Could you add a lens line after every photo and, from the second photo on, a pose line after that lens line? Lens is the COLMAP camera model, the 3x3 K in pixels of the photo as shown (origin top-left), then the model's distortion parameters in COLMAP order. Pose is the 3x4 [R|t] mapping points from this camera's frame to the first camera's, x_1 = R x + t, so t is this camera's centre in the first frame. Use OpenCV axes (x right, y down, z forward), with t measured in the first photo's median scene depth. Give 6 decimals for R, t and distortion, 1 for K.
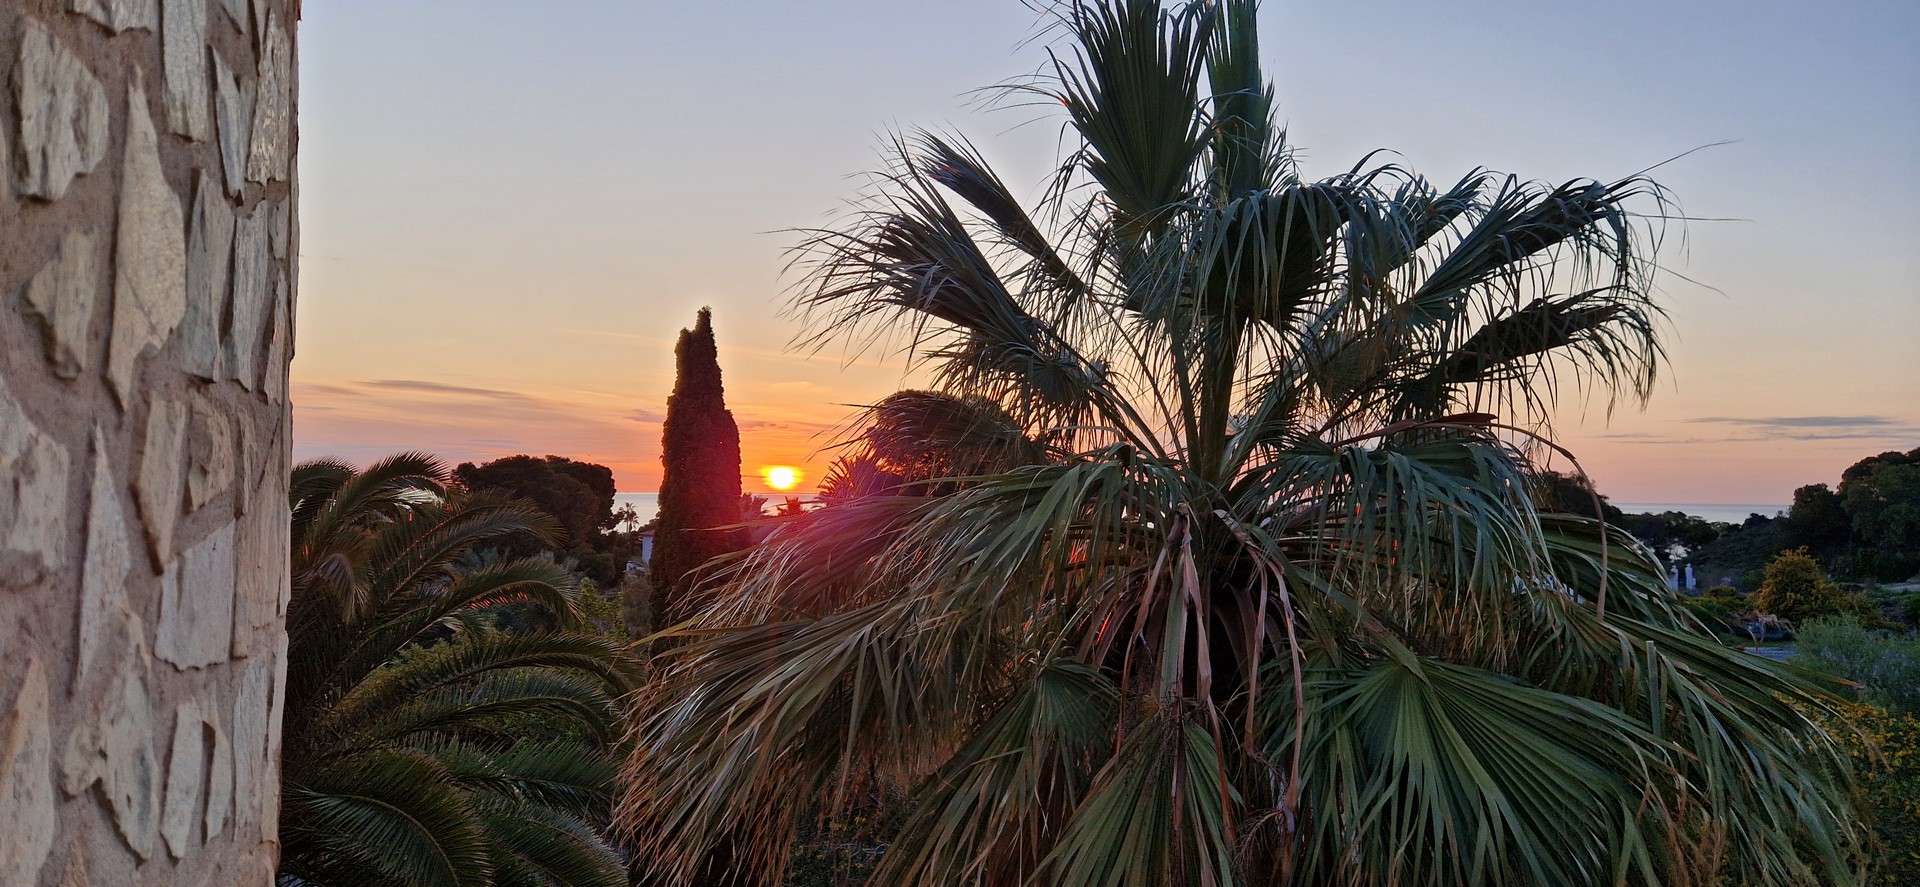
lens RADIAL K [[1290.3, 0, 966.4], [0, 1290.3, 435.0], [0, 0, 1]] dist [0.086748, -0.083997]
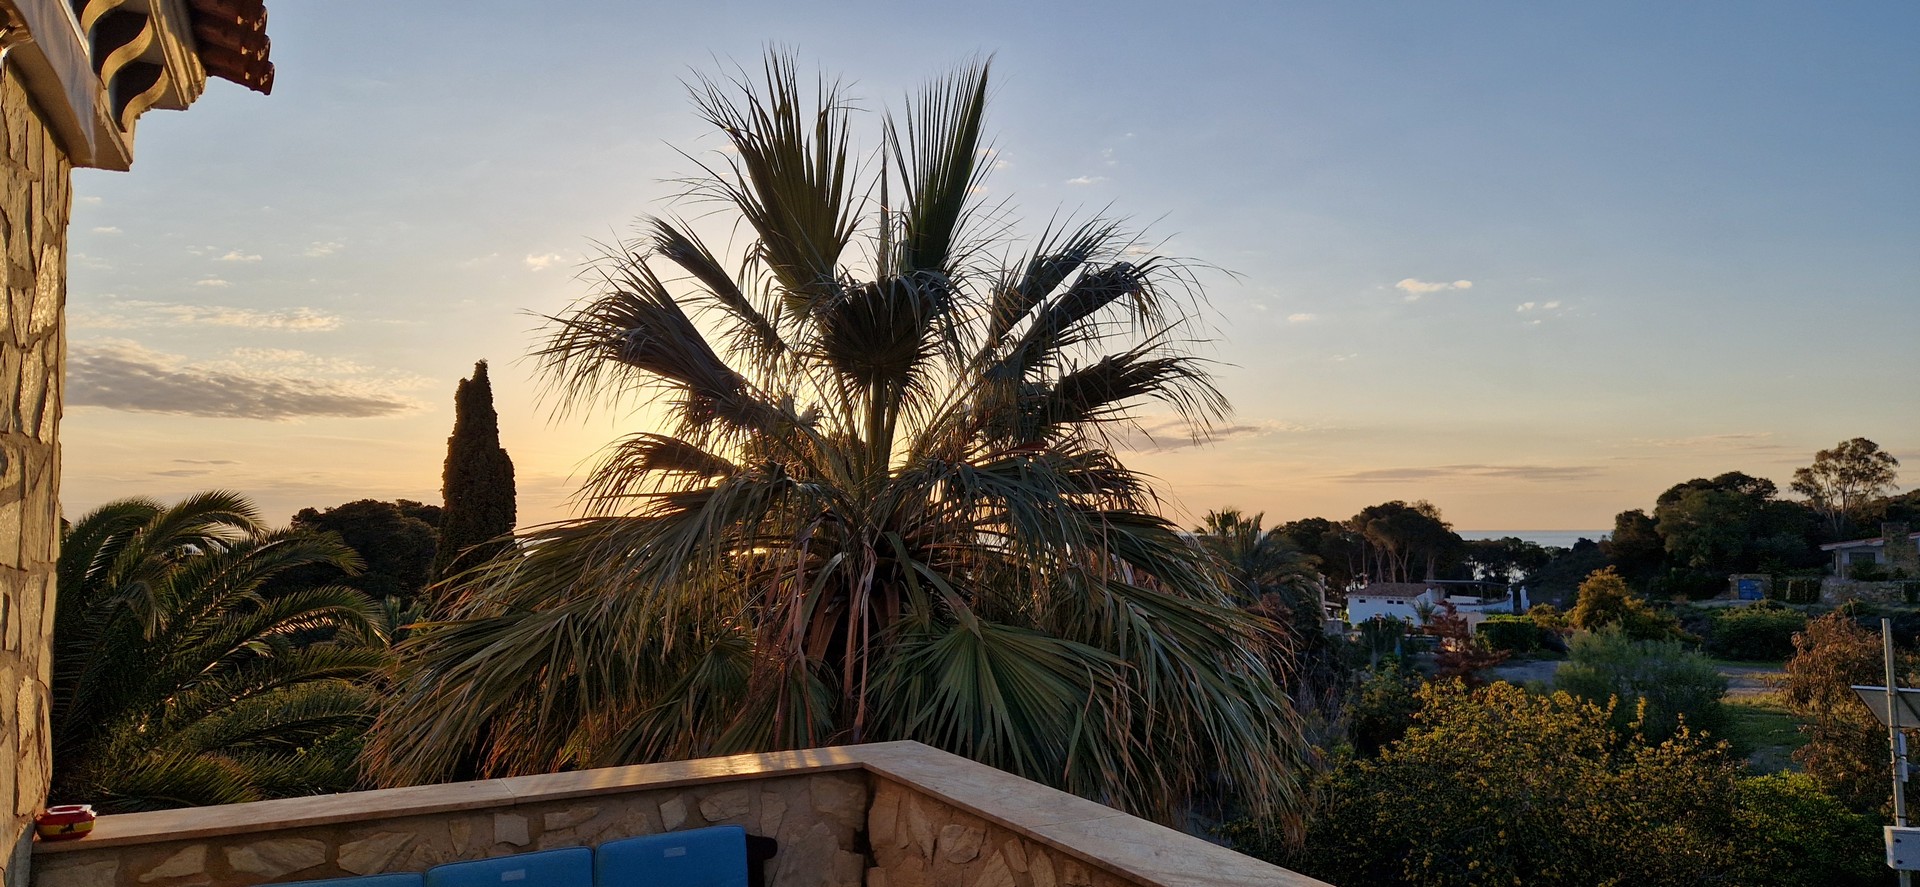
lens RADIAL K [[1293.1, 0, 984.5], [0, 1293.1, 436.9], [0, 0, 1]] dist [0.071590, -0.052985]
pose [[0.994370, -0.009456, 0.105542, 0.156036], [0.012331, 0.999569, -0.026624, 0.008596], [-0.105245, 0.027776, 0.994058, -0.262298]]
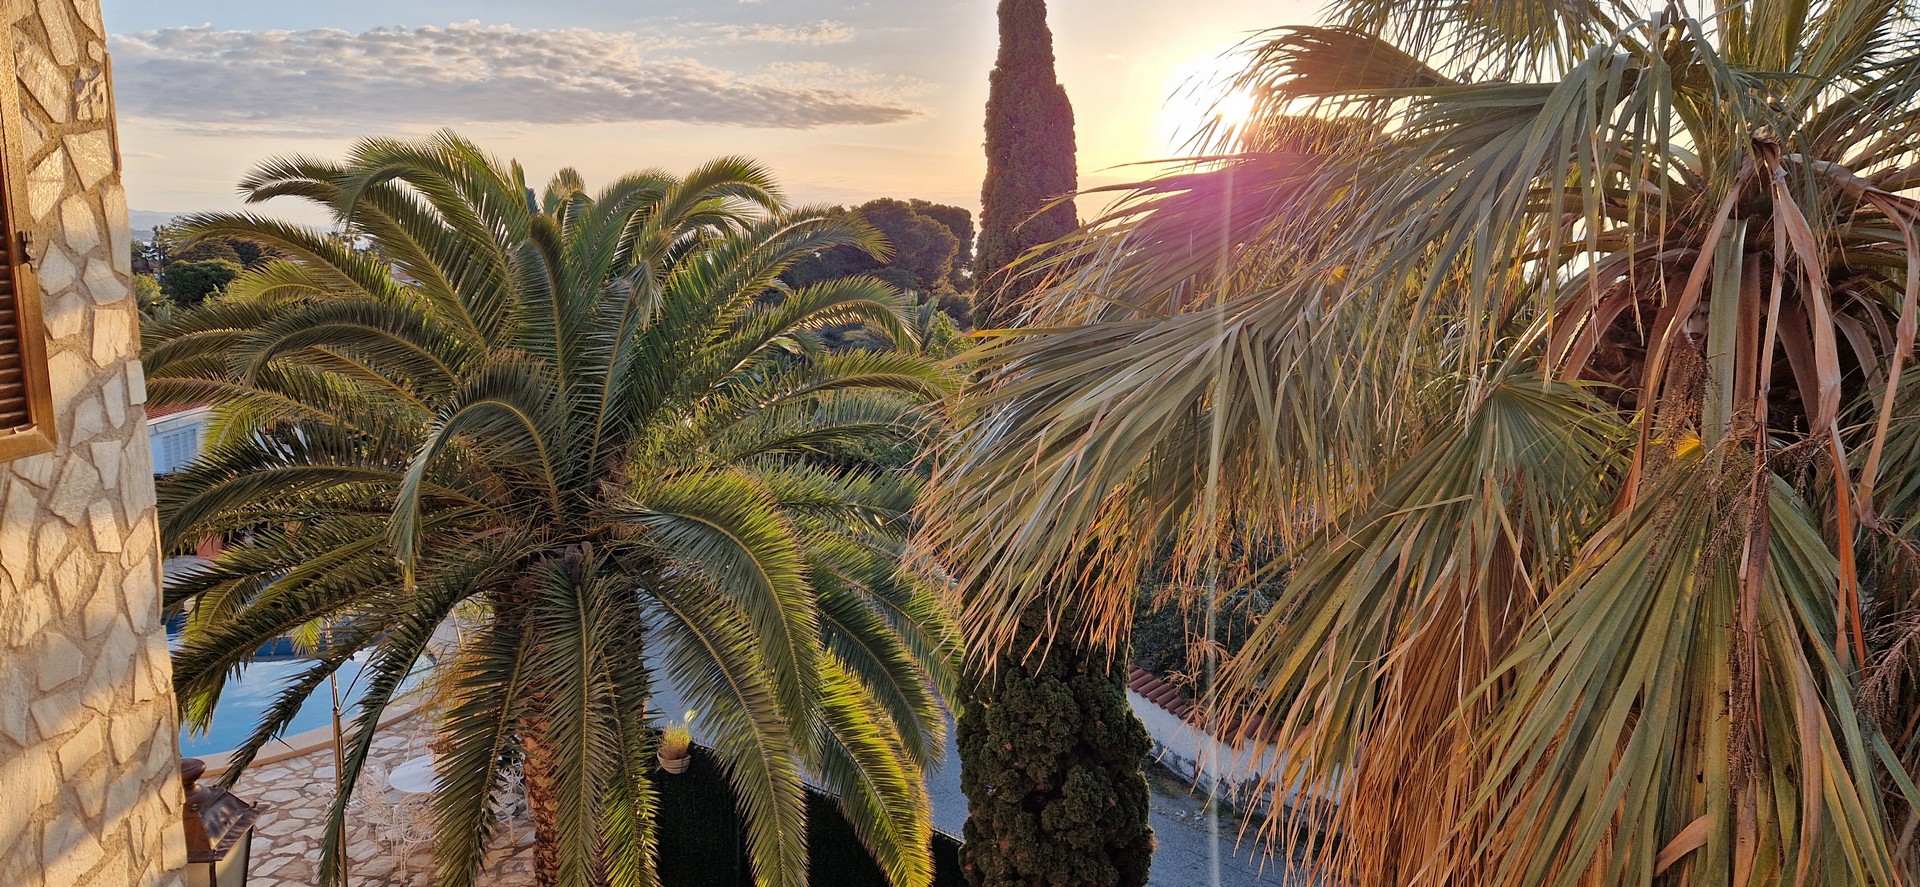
lens RADIAL K [[1292.9, 0, 978.5], [0, 1292.9, 422.2], [0, 0, 1]] dist [0.059797, -0.050862]
pose [[0.965464, 0.021229, -0.259669, -0.020108], [0.027614, 0.982722, 0.183015, 0.051244], [0.259067, -0.183865, 0.948197, 0.214750]]
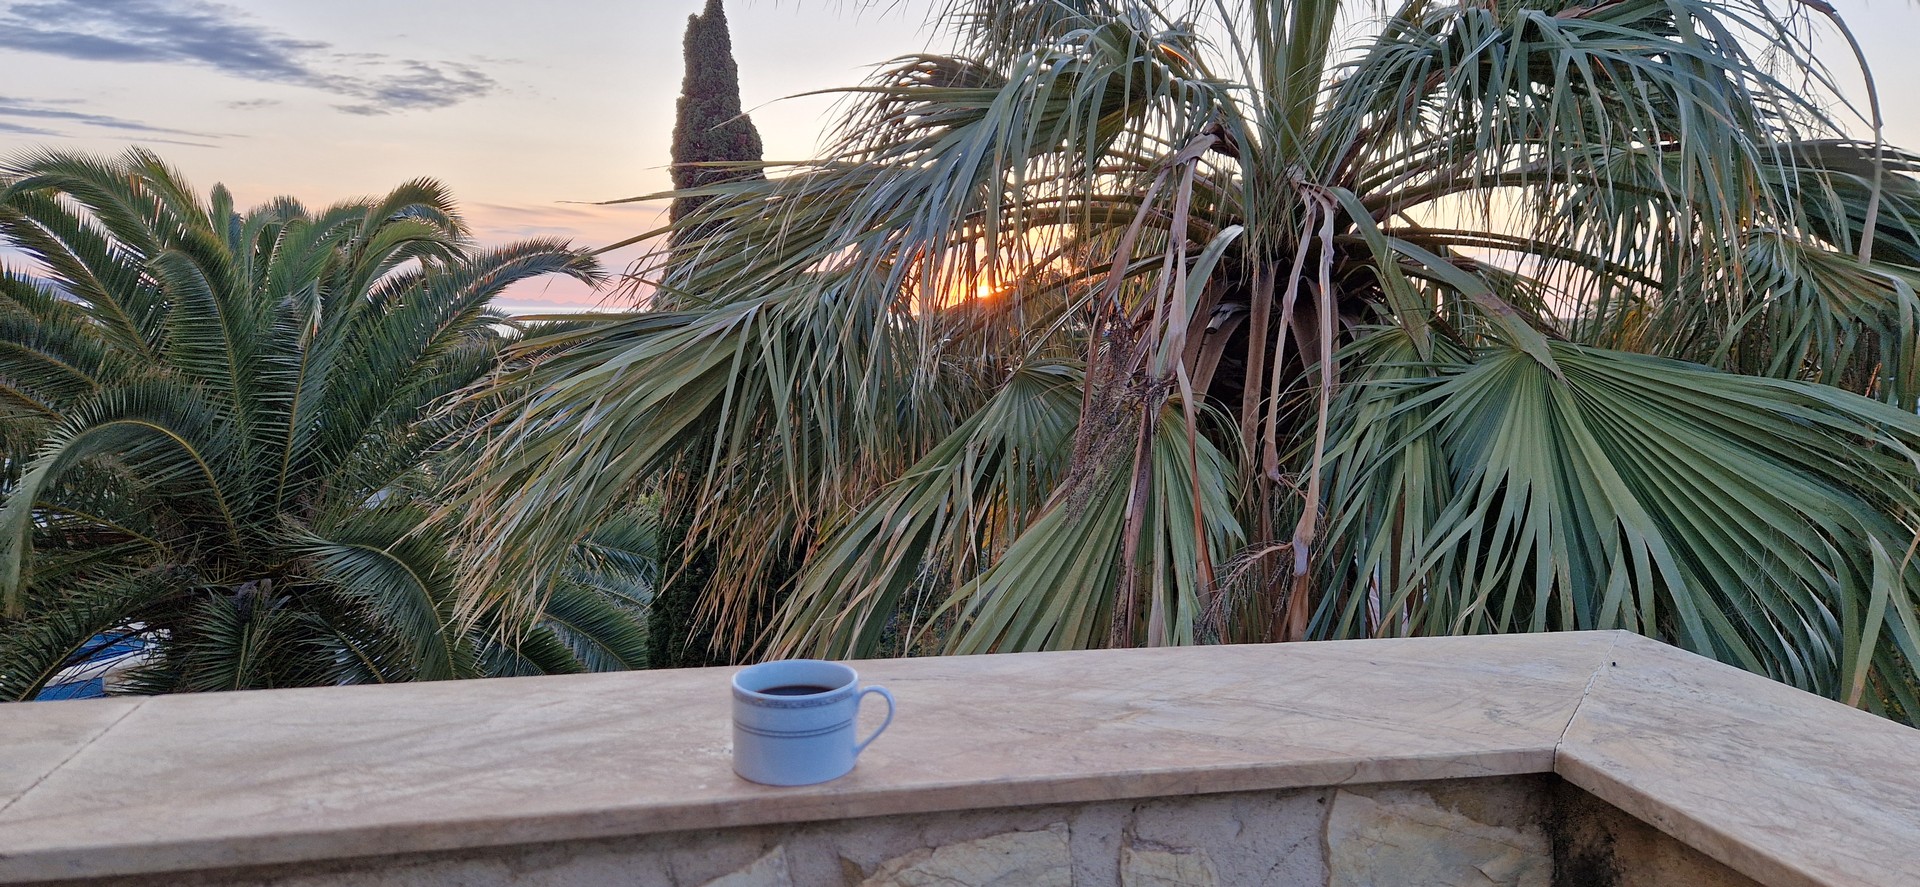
lens RADIAL K [[1290.3, 0, 966.4], [0, 1290.3, 435.0], [0, 0, 1]] dist [0.086748, -0.083997]
pose [[0.987657, 0.019926, -0.155362, 0.118303], [0.001251, 0.990841, 0.135030, 0.095129], [0.156629, -0.133557, 0.978586, 0.226870]]
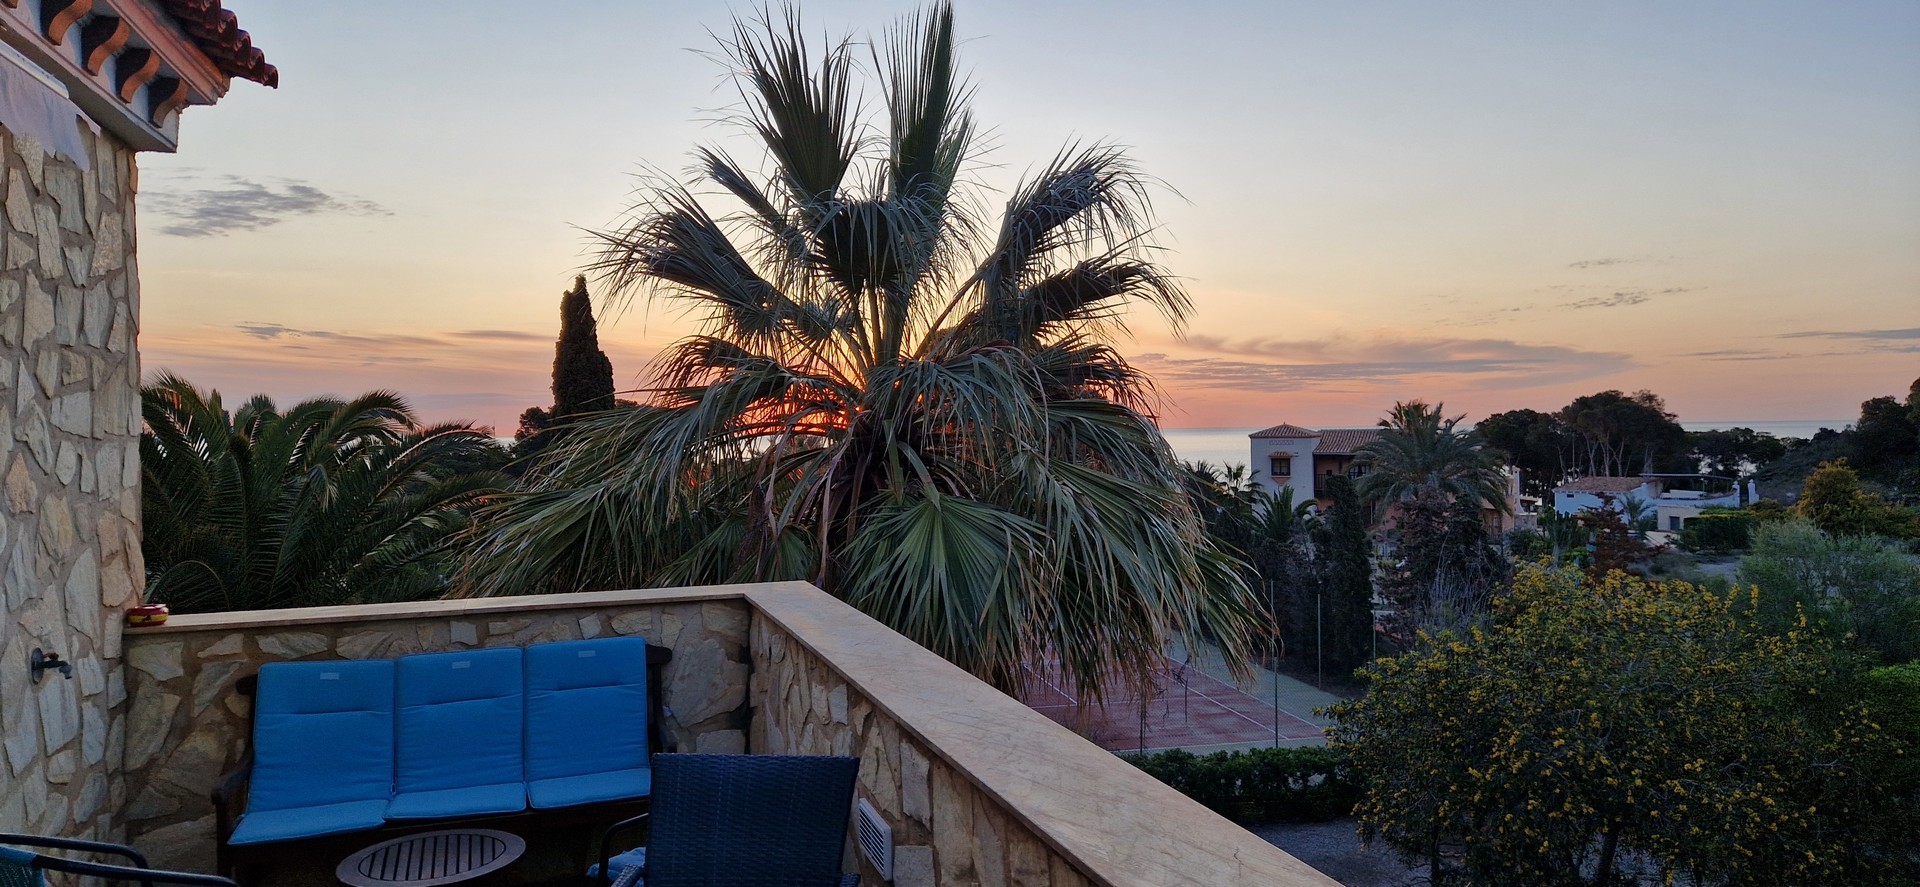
lens RADIAL K [[1282.1, 0, 983.2], [0, 1282.1, 423.4], [0, 0, 1]] dist [0.087309, -0.080112]
pose [[0.998714, -0.023700, -0.044810, 0.348211], [0.025514, 0.998860, 0.040352, 0.014882], [0.043802, -0.041443, 0.998180, -0.411694]]
